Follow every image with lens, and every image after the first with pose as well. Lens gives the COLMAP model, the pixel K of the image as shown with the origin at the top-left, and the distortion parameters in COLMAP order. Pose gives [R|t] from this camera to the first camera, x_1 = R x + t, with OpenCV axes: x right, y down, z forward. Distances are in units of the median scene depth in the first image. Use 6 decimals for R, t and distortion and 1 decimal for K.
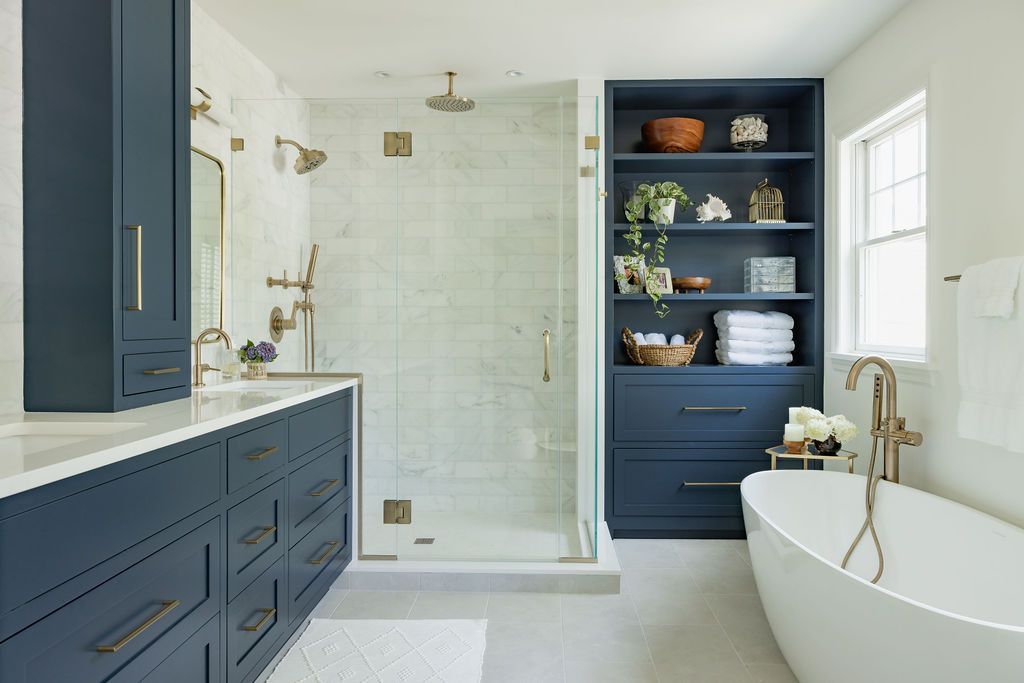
lens RADIAL K [[734.2, 0, 527.5], [0, 734.2, 329.7], [0, 0, 1]] dist [-0.004042, 0.003079]
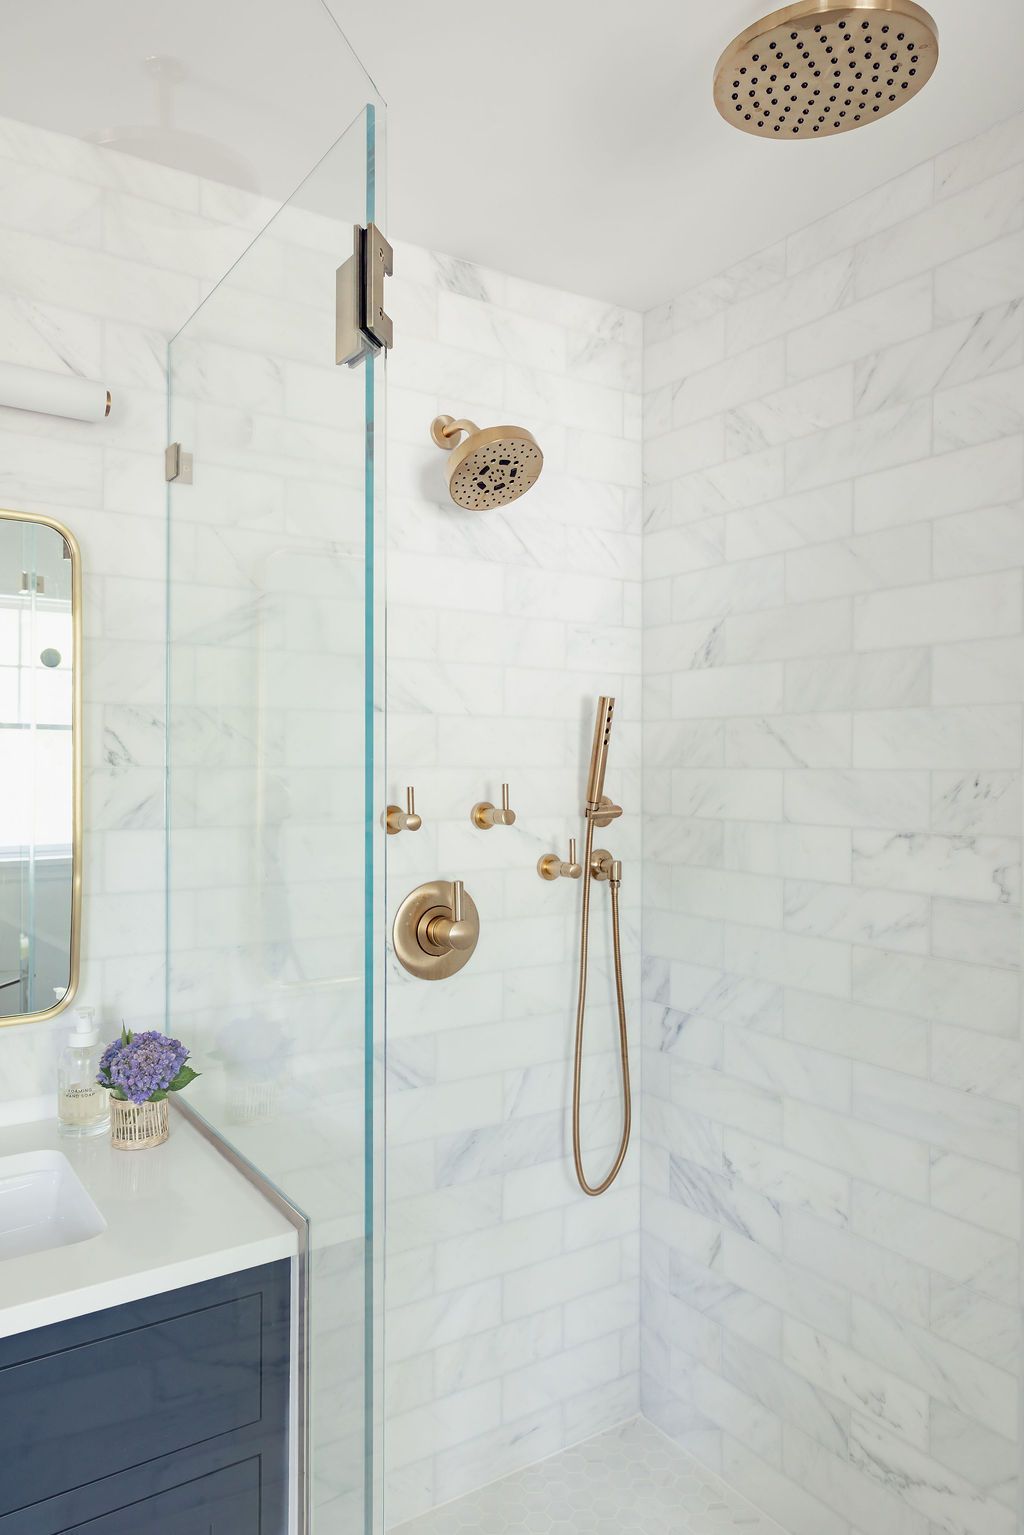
lens RADIAL K [[1039.3, 0, 512.0], [0, 1039.3, 767.5], [0, 0, 1]] dist [0.005400, 0.002637]
pose [[0.572321, 0.005525, -0.820011, 0.109994], [-0.005368, 0.999981, 0.002991, -0.091367], [0.820012, 0.002691, 0.572340, 0.742320]]
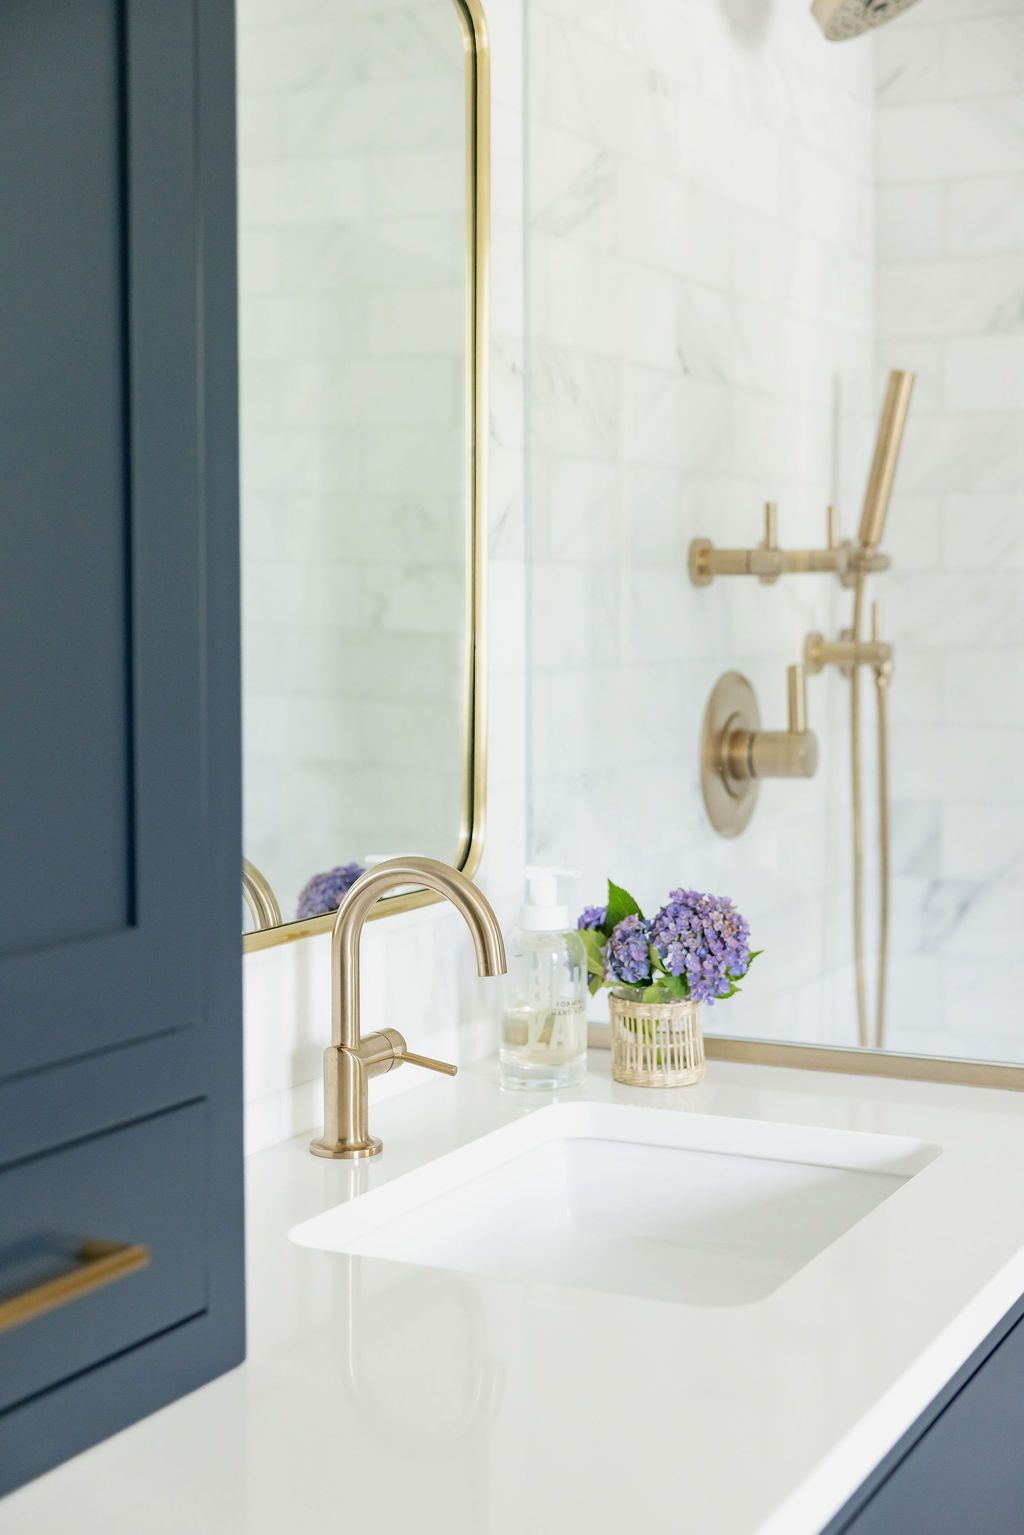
lens RADIAL K [[2279.7, 0, 510.7], [0, 2279.7, 680.9], [0, 0, 1]] dist [0.029810, 0.042618]
pose [[0.912861, 0.013474, -0.408048, -0.128802], [0.000724, 0.999400, 0.034620, -0.052474], [0.408270, -0.031899, 0.912304, 0.365830]]
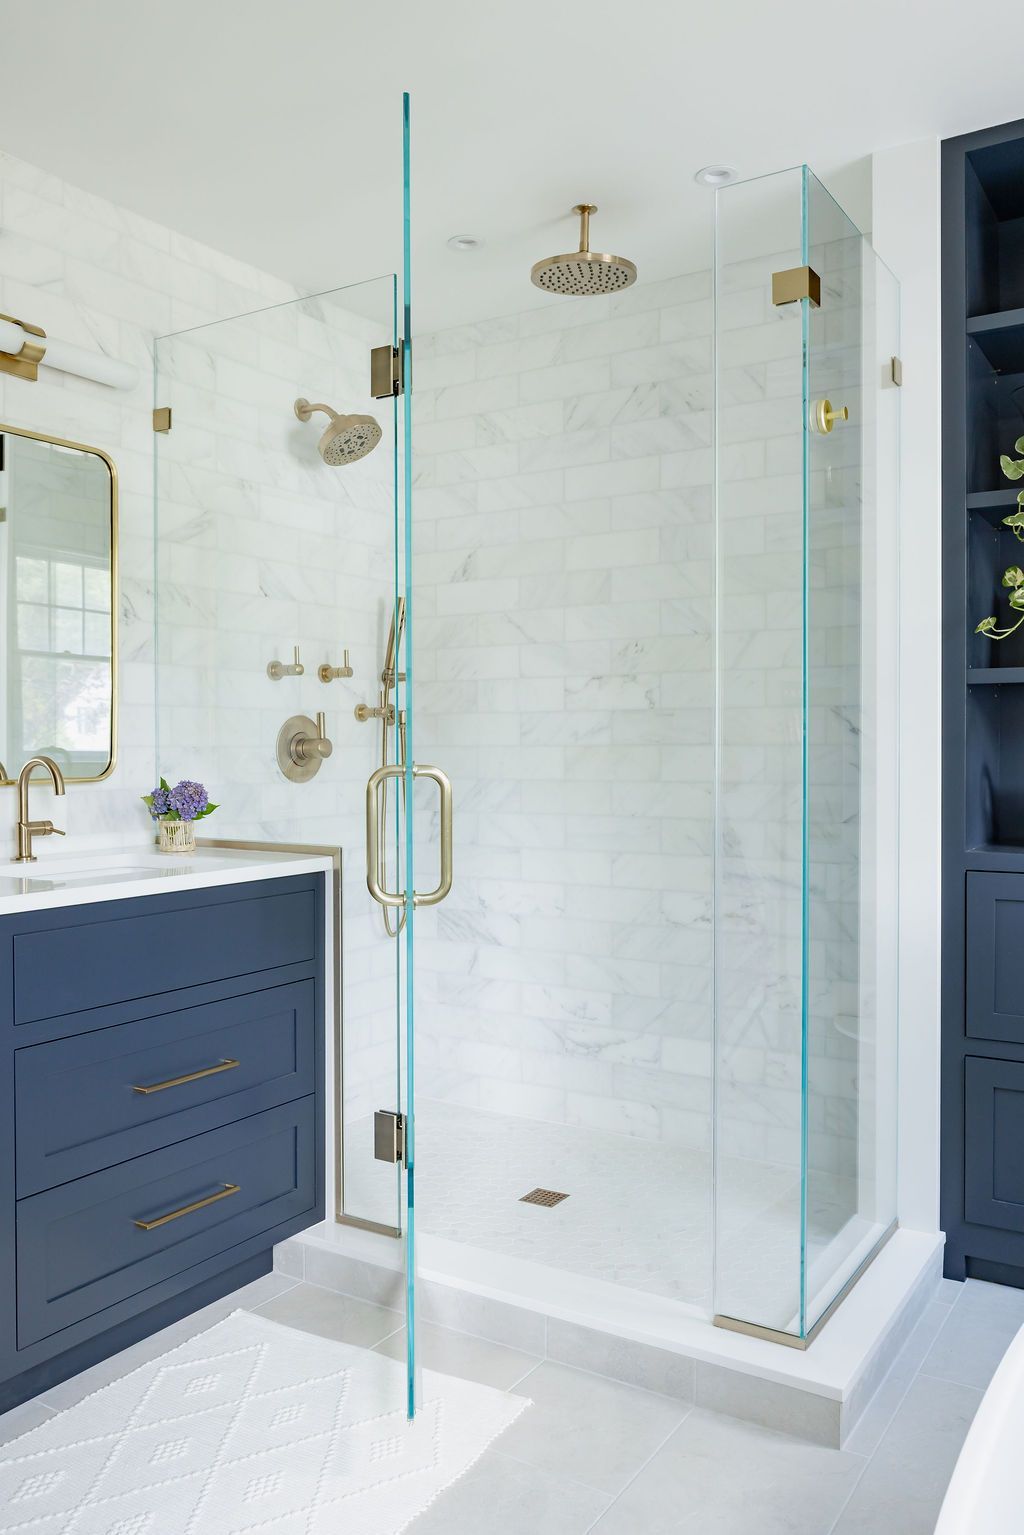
lens RADIAL K [[1227.8, 0, 505.6], [0, 1227.8, 761.8], [0, 0, 1]] dist [-0.012105, 0.008660]
pose [[0.852623, 0.001941, -0.522523, 0.263549], [0.000830, 0.999987, 0.005069, -0.001823], [0.522526, -0.004756, 0.852610, 0.312252]]
